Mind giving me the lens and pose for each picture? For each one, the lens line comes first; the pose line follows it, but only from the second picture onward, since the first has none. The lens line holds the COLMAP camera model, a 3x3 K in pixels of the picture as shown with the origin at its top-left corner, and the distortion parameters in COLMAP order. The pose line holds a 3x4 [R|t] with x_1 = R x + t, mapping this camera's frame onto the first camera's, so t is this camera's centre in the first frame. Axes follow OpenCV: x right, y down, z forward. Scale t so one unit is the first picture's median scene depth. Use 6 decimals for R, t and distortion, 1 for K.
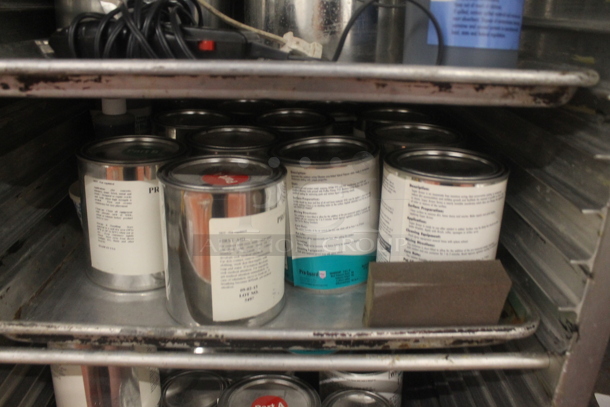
lens RADIAL K [[518.9, 0, 305.0], [0, 518.9, 203.5], [0, 0, 1]] dist [-0.156506, 0.131765]
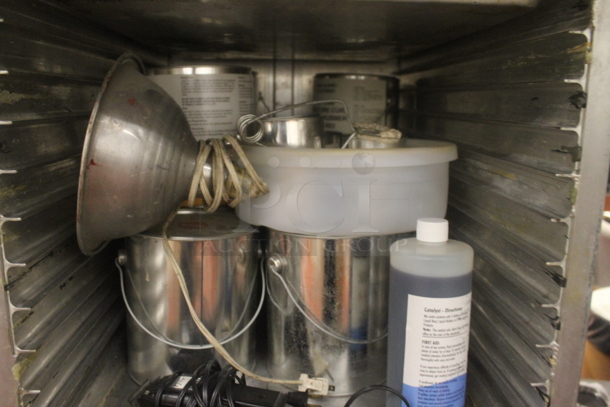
lens RADIAL K [[518.9, 0, 305.0], [0, 518.9, 203.5], [0, 0, 1]] dist [-0.156506, 0.131765]
pose [[0.999645, -0.019567, 0.018062, -0.044348], [0.022520, 0.983182, -0.181233, -0.512452], [-0.014212, 0.181575, 0.983274, -0.461501]]
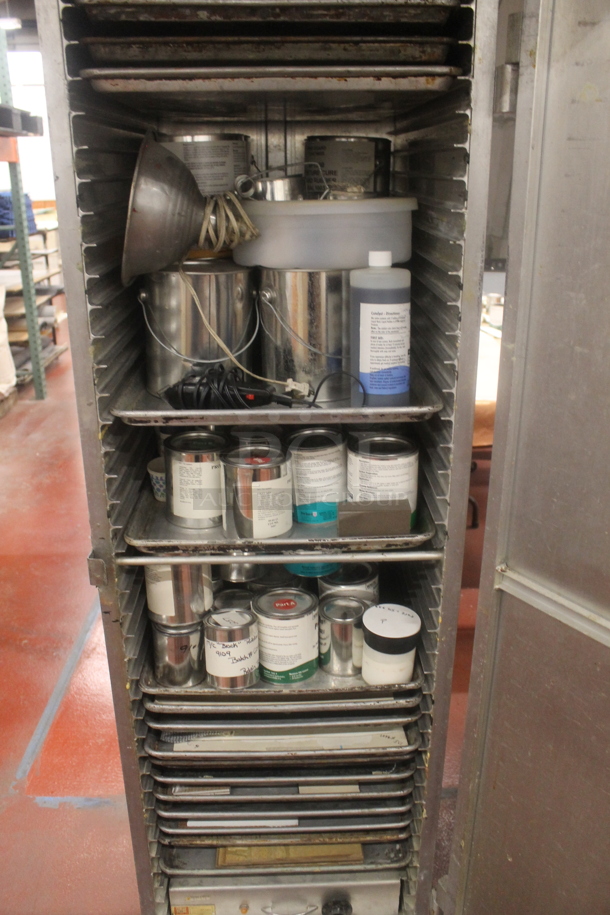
lens RADIAL K [[778.4, 0, 316.2], [0, 778.4, 457.0], [0, 0, 1]] dist [-0.156506, 0.131765]
pose [[0.999462, -0.032778, 0.000923, 0.046274], [0.032788, 0.999361, -0.014256, -0.012664], [-0.000455, 0.014278, 0.999898, -1.688046]]
